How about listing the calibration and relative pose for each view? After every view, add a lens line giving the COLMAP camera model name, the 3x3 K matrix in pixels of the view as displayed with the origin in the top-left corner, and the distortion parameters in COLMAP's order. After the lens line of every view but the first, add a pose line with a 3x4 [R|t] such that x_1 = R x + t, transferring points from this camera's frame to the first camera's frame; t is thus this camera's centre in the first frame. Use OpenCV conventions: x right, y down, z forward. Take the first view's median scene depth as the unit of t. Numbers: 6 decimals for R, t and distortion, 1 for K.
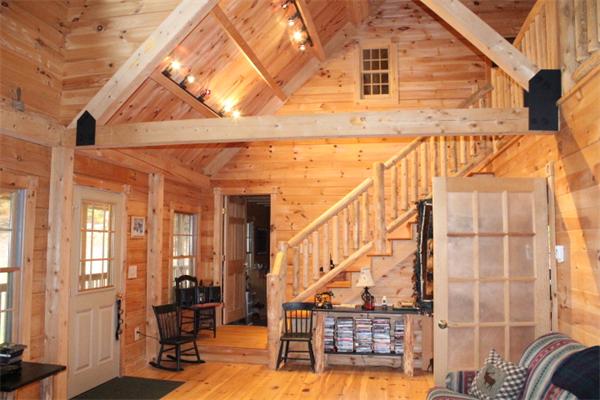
lens RADIAL K [[496.0, 0, 300.0], [0, 496.0, 200.0], [0, 0, 1]] dist [-0.158430, 0.133745]
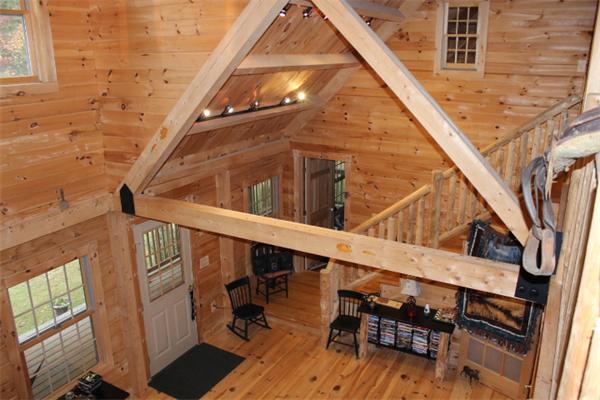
lens RADIAL K [[496.0, 0, 300.0], [0, 496.0, 200.0], [0, 0, 1]] dist [-0.158430, 0.133745]
pose [[0.949178, 0.082810, -0.303652, 0.214464], [0.035200, 0.930785, 0.363868, -0.403122], [0.312767, -0.356064, 0.880565, 0.084037]]
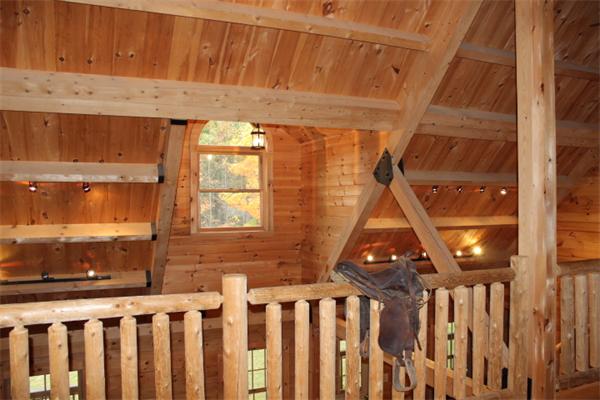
lens RADIAL K [[496.0, 0, 300.0], [0, 496.0, 200.0], [0, 0, 1]] dist [-0.158430, 0.133745]
pose [[0.562949, -0.006058, -0.826469, 0.684851], [0.075710, 0.996147, 0.044268, -0.444613], [0.823017, -0.087492, 0.561239, 0.045483]]
